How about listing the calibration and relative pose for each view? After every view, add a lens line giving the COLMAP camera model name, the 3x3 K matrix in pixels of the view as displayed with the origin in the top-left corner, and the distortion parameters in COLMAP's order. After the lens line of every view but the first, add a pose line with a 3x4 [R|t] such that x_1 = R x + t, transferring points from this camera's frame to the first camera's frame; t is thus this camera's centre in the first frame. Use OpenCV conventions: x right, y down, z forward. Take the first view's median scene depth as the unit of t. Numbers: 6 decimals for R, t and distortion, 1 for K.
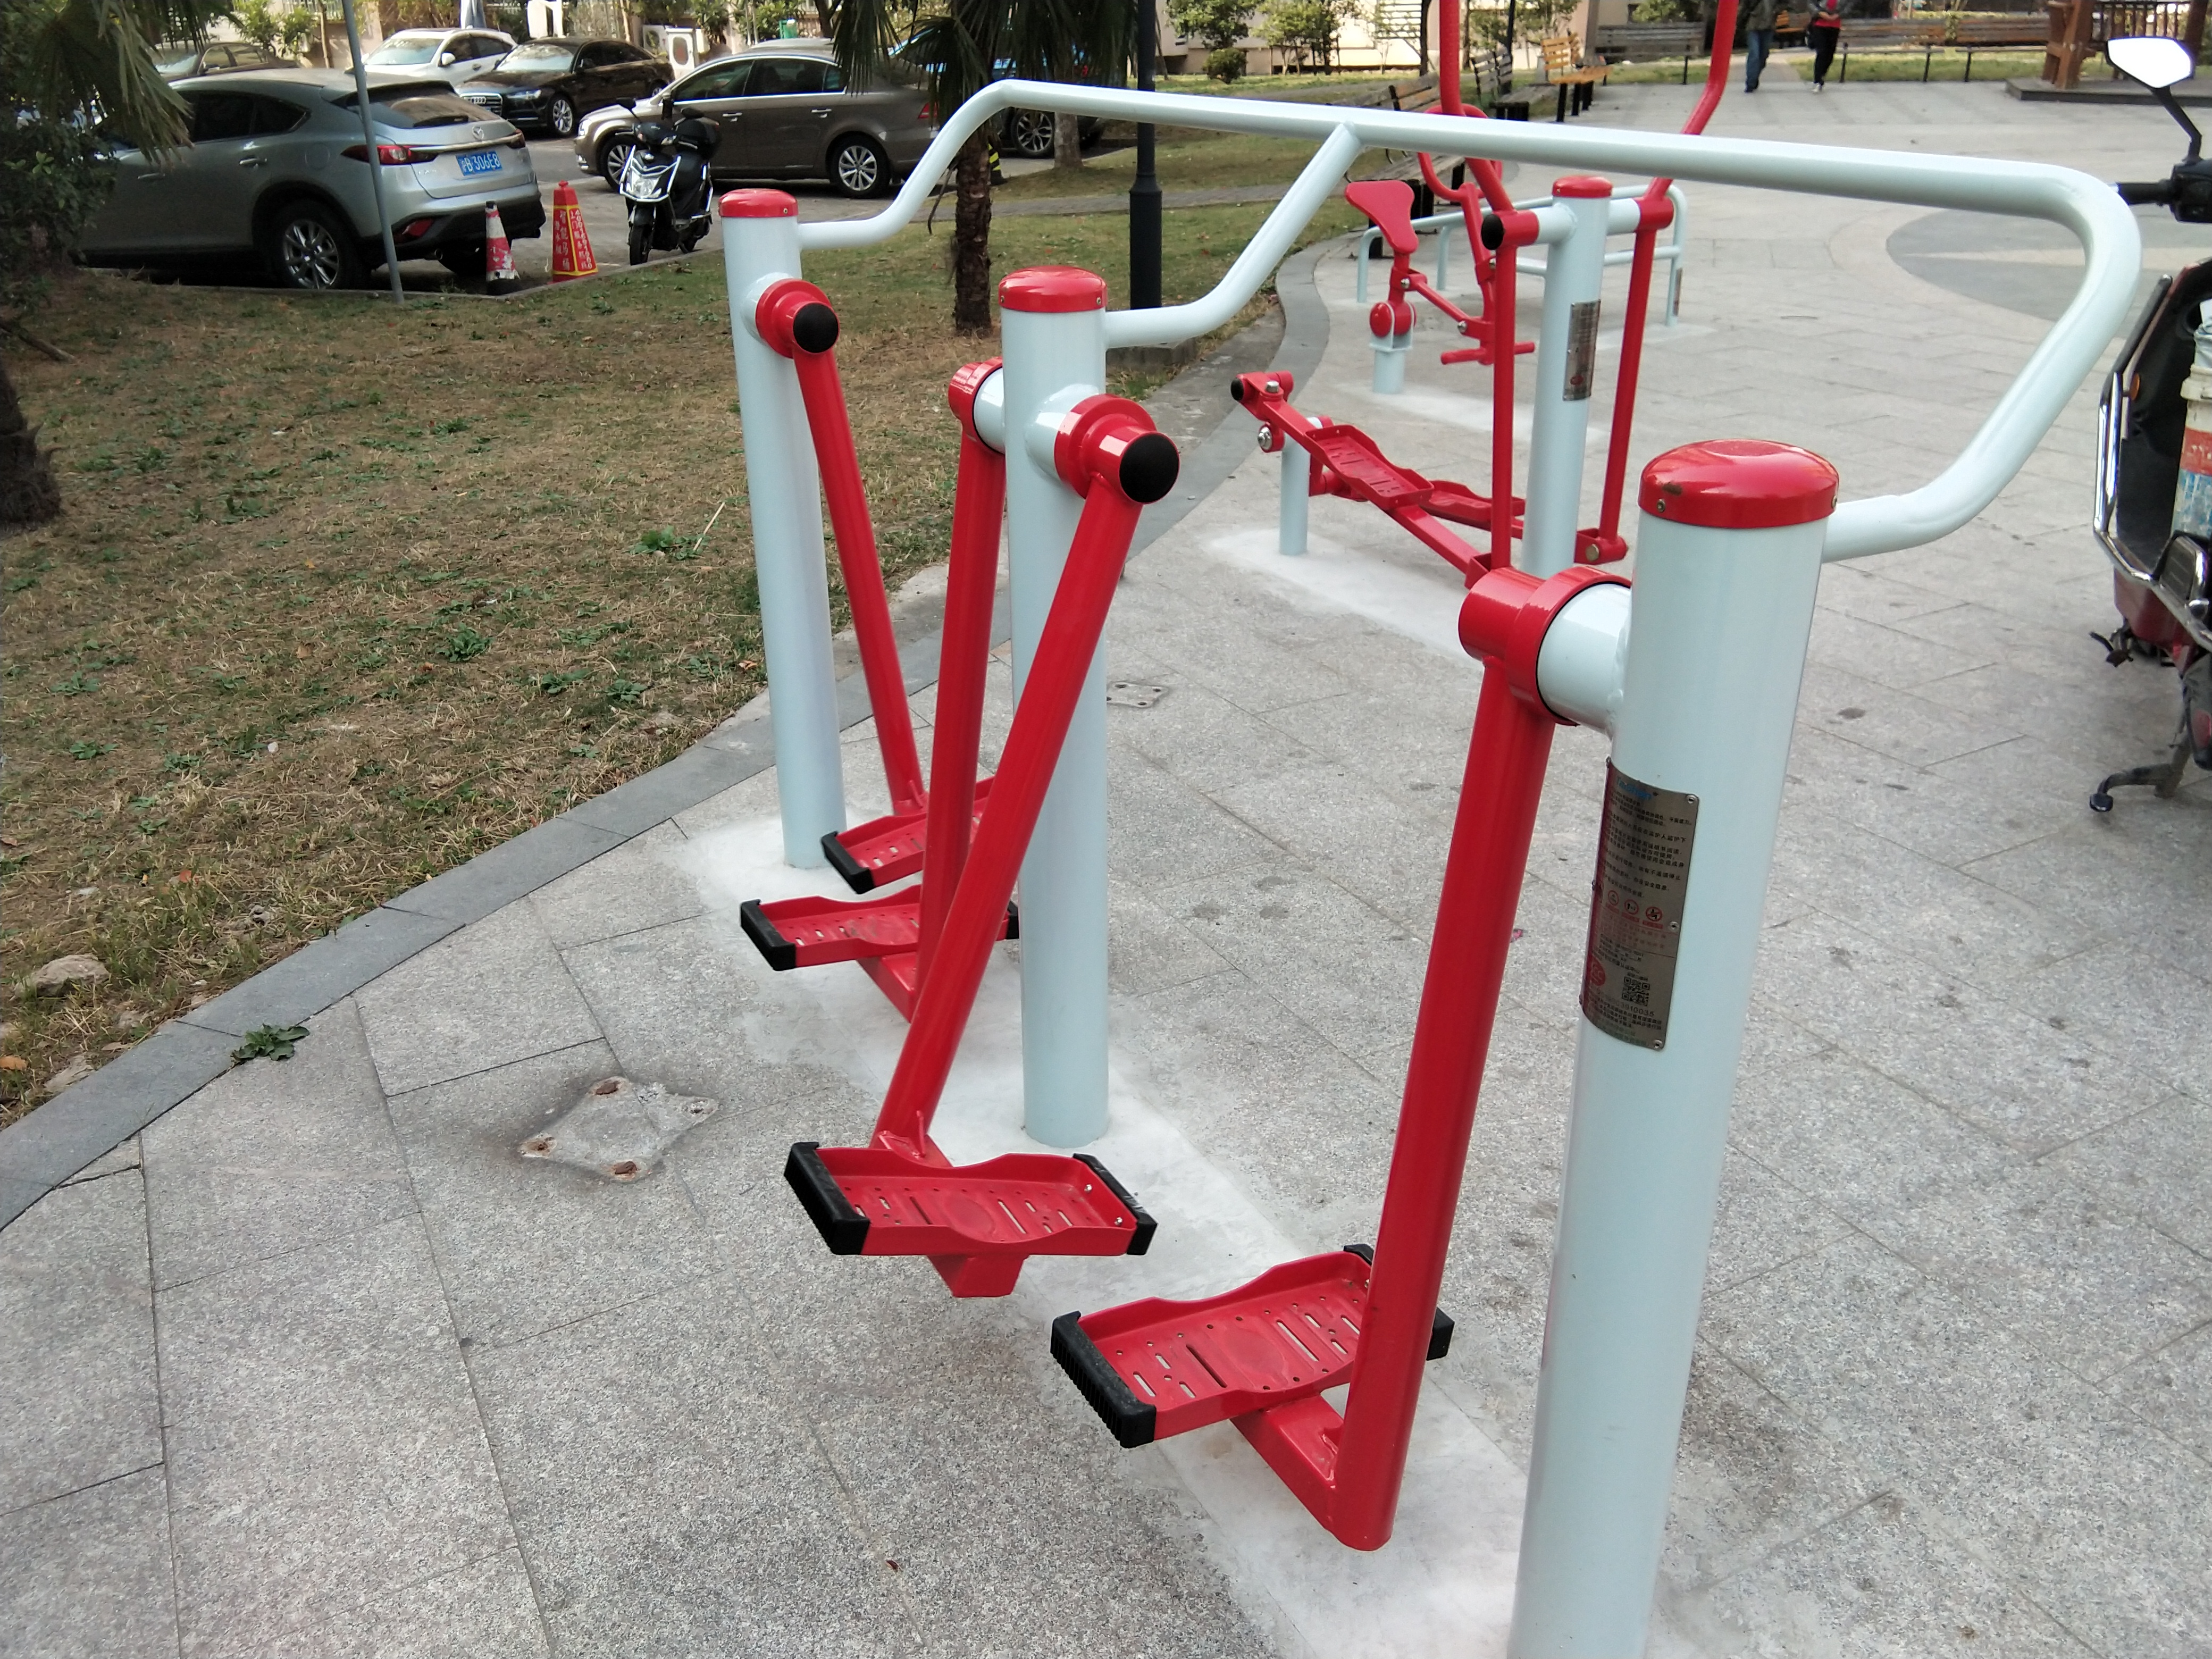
lens RADIAL K [[1679.6, 0, 1106.0], [0, 1679.6, 829.5], [0, 0, 1]] dist [0.092290, -0.157718]
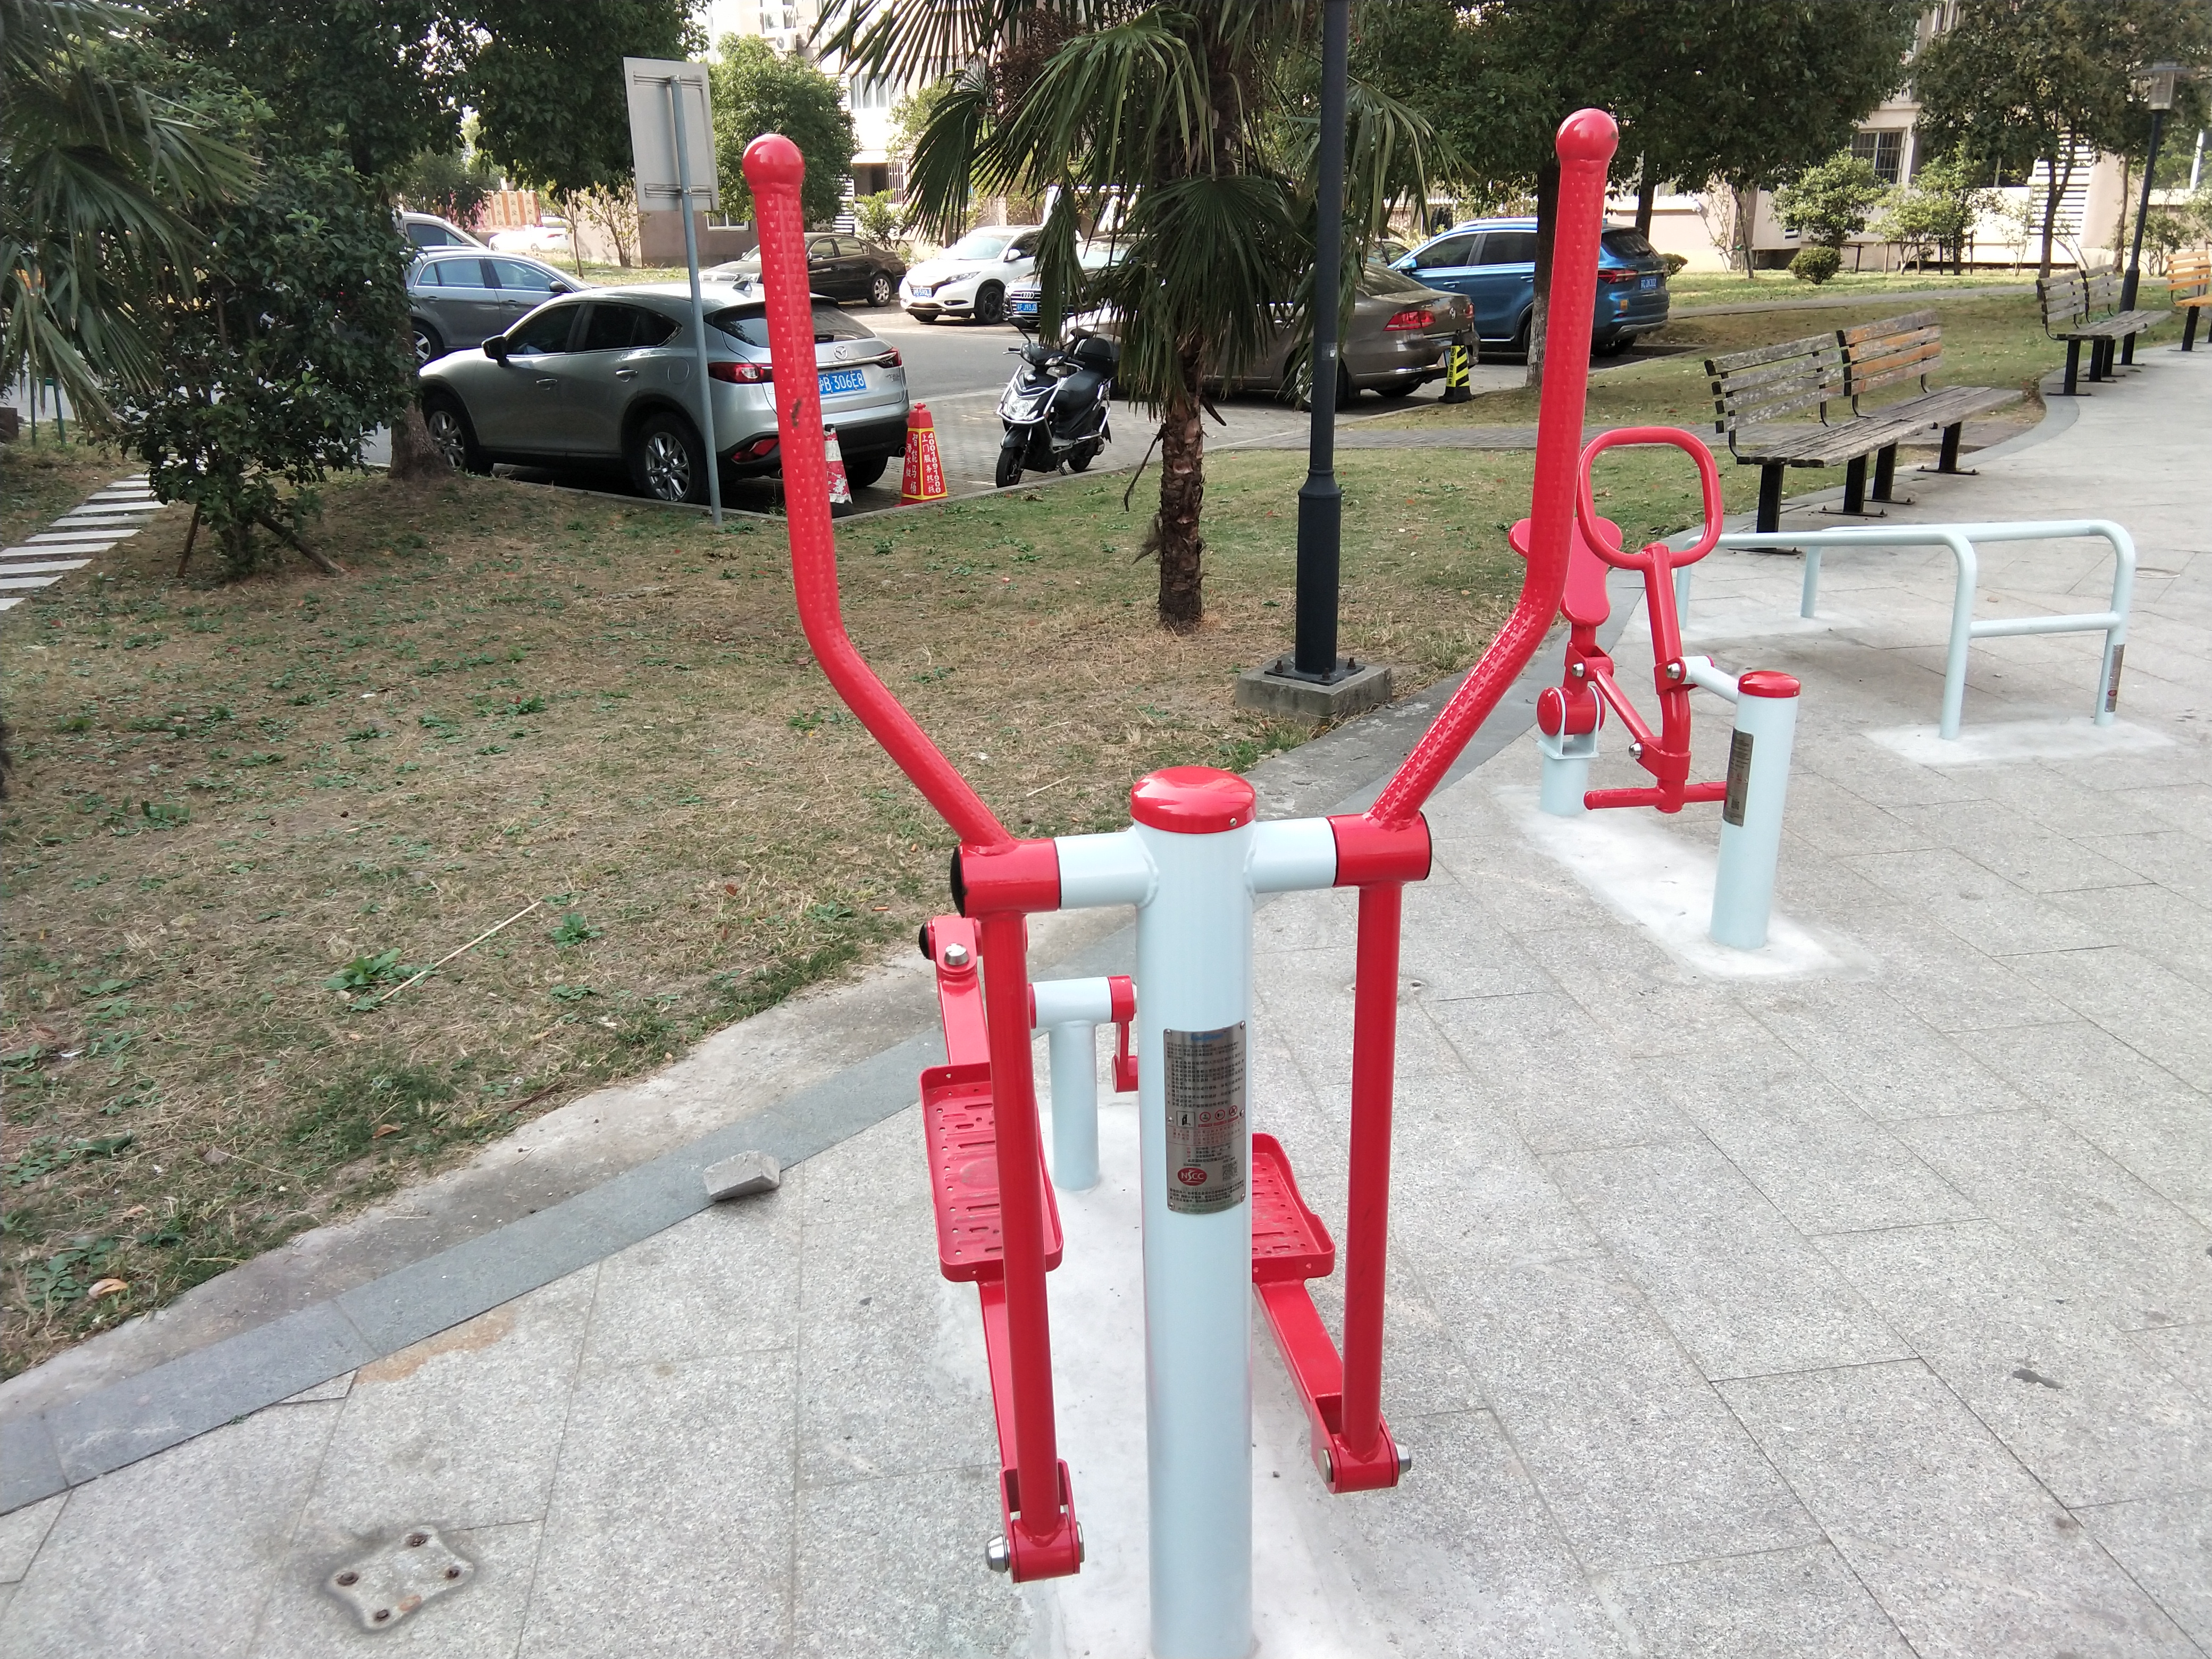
lens RADIAL K [[1679.6, 0, 1106.0], [0, 1679.6, 829.5], [0, 0, 1]] dist [0.092290, -0.157718]
pose [[0.938851, 0.118279, -0.323372, 0.114934], [-0.147408, 0.986802, -0.067032, -0.094917], [0.311175, 0.110600, 0.943895, 0.159186]]
